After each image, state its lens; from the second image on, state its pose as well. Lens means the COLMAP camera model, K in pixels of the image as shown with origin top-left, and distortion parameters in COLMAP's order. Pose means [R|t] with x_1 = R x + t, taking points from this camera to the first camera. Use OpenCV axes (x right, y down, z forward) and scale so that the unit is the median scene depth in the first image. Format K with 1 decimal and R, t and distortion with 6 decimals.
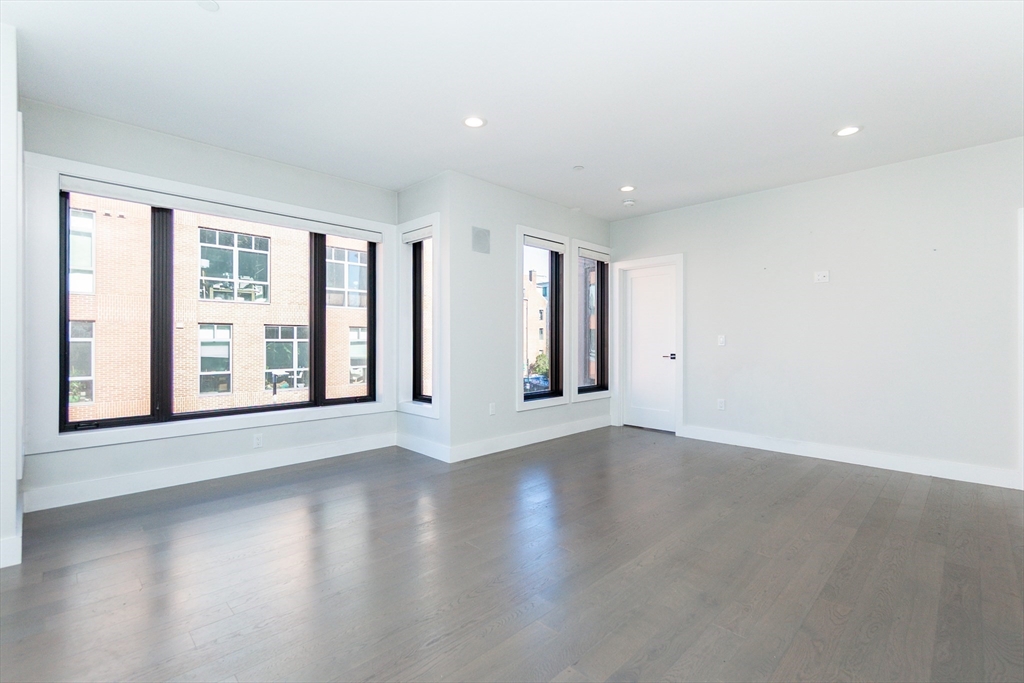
lens RADIAL K [[454.6, 0, 507.1], [0, 454.6, 336.3], [0, 0, 1]] dist [-0.002061, -0.000325]
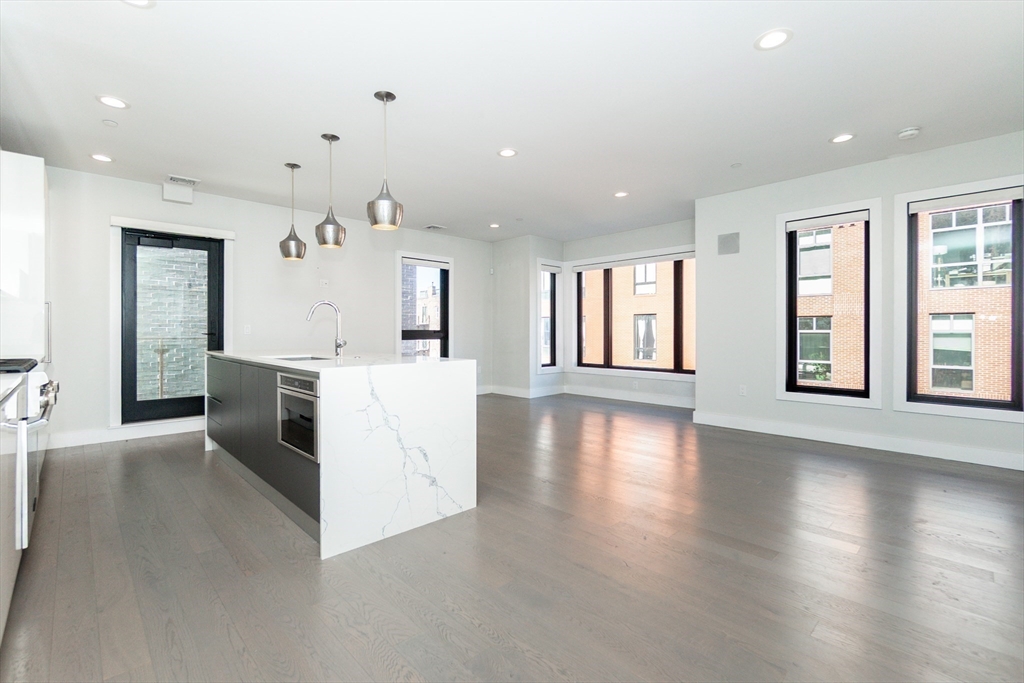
lens RADIAL K [[454.6, 0, 507.1], [0, 454.6, 336.3], [0, 0, 1]] dist [-0.002061, -0.000325]
pose [[-0.009328, 0.008212, -0.999923, 0.284937], [0.008781, 0.999928, 0.008130, 0.002926], [0.999918, -0.008704, -0.009399, 0.111929]]
